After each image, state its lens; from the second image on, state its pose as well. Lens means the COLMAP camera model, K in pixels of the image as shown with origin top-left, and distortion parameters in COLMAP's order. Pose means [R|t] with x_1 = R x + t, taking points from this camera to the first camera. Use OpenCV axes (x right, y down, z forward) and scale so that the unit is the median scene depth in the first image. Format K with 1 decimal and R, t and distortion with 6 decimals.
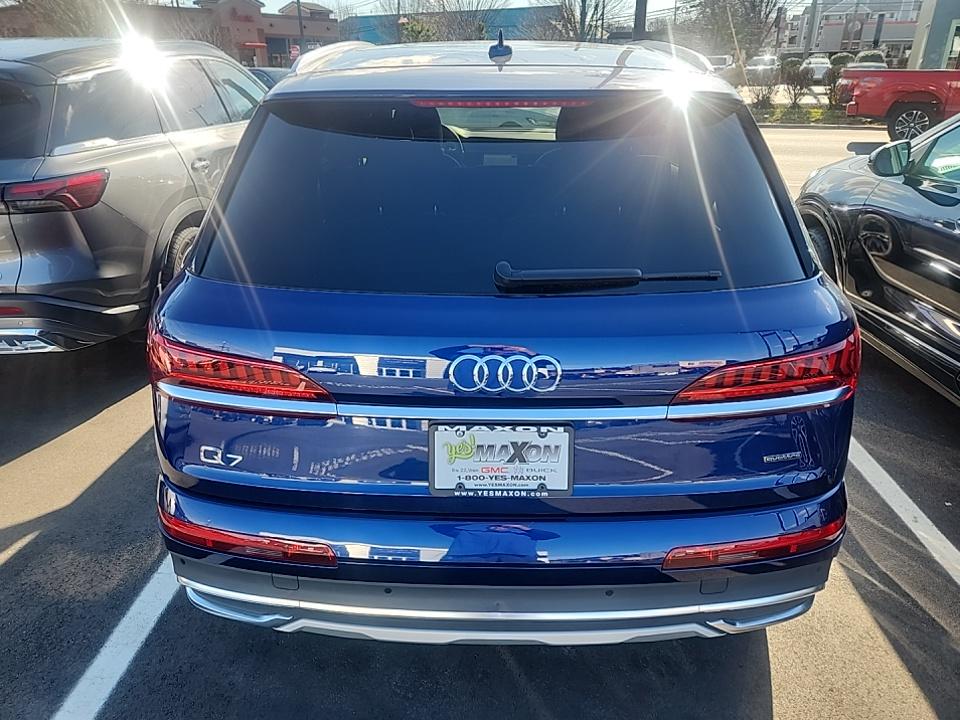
lens RADIAL K [[638.6, 0, 480.0], [0, 638.6, 360.0], [0, 0, 1]] dist [0.015770, -0.006771]
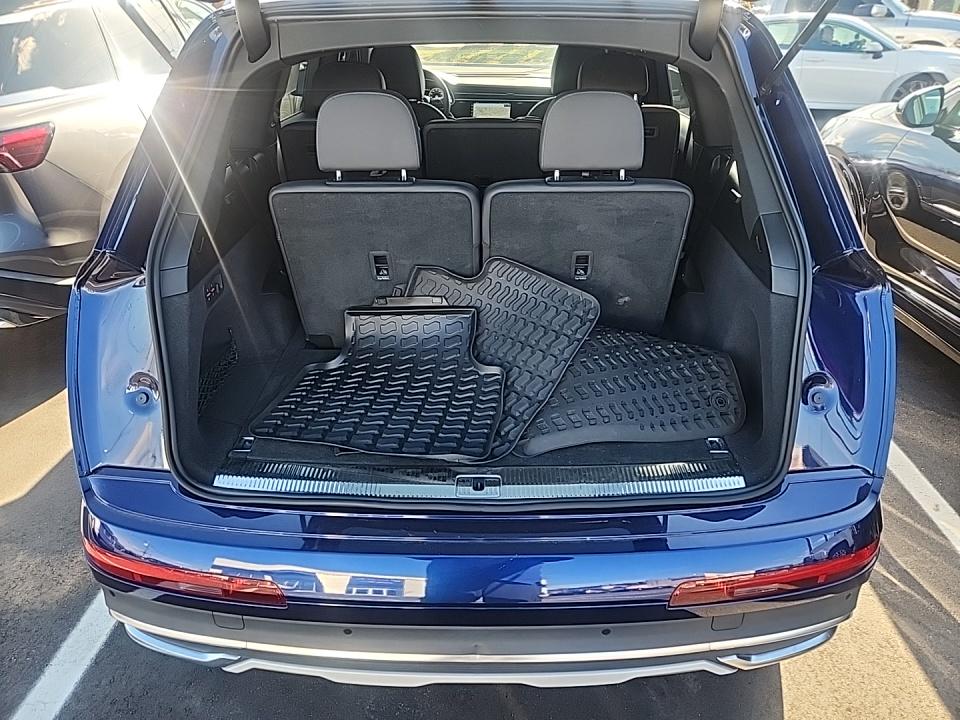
lens RADIAL K [[638.6, 0, 480.0], [0, 638.6, 360.0], [0, 0, 1]] dist [0.015770, -0.006771]
pose [[0.999965, -0.007504, 0.003696, 0.021851], [0.007220, 0.997409, 0.071580, -0.041952], [-0.004224, -0.071551, 0.997428, 0.114022]]
